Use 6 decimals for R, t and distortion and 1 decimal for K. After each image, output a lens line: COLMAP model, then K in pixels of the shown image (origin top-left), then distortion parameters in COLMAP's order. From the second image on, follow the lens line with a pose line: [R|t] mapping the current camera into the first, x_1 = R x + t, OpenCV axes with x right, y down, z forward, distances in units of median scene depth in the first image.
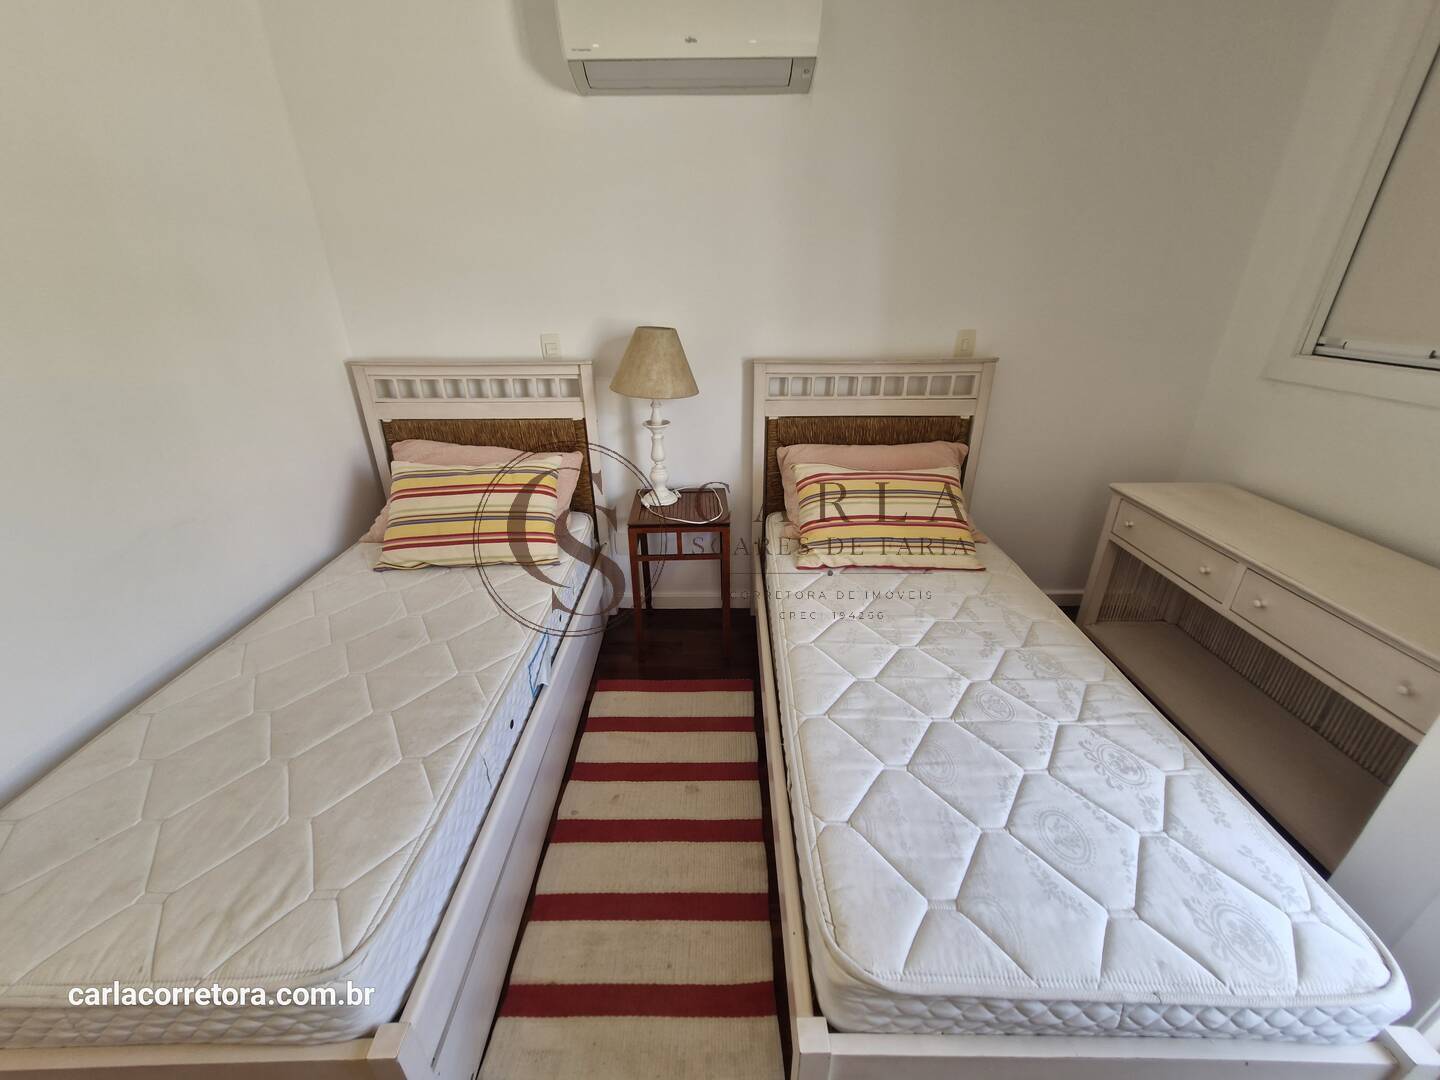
lens RADIAL K [[572.5, 0, 706.7], [0, 572.5, 540.9], [0, 0, 1]] dist [0.003617, 0.000024]
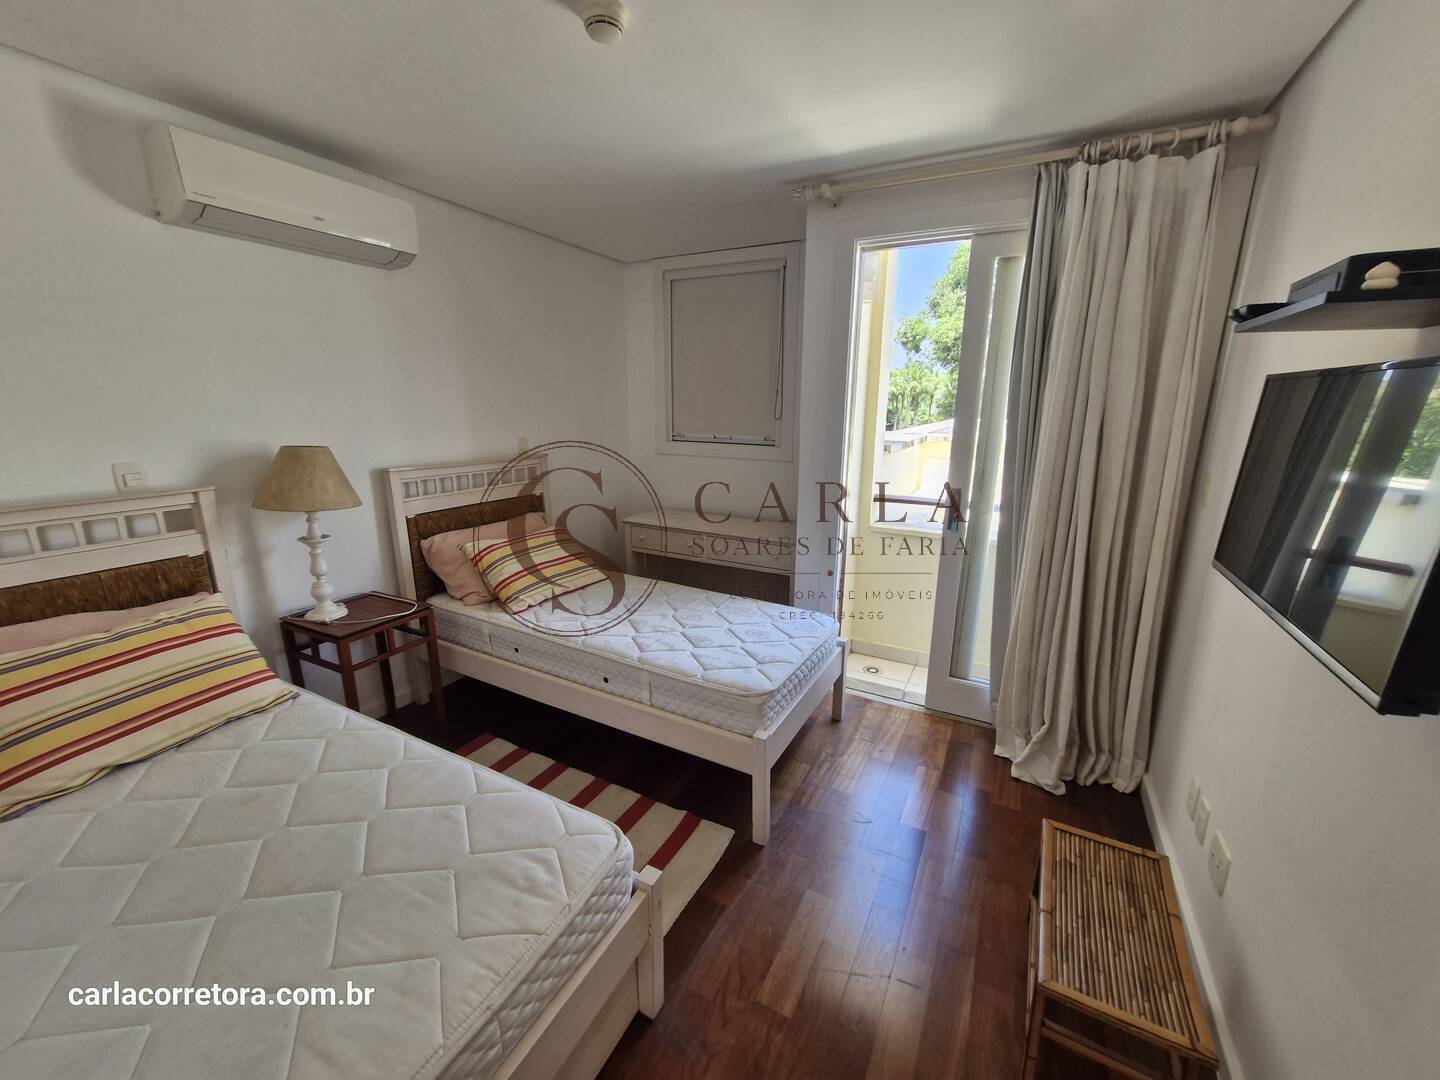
lens RADIAL K [[572.5, 0, 732.4], [0, 572.5, 529.6], [0, 0, 1]] dist [0.003617, 0.000024]
pose [[0.451984, -0.182105, 0.873240, -0.629988], [0.356486, 0.934244, 0.010312, 0.028171], [-0.817697, 0.306637, 0.487181, -0.077347]]
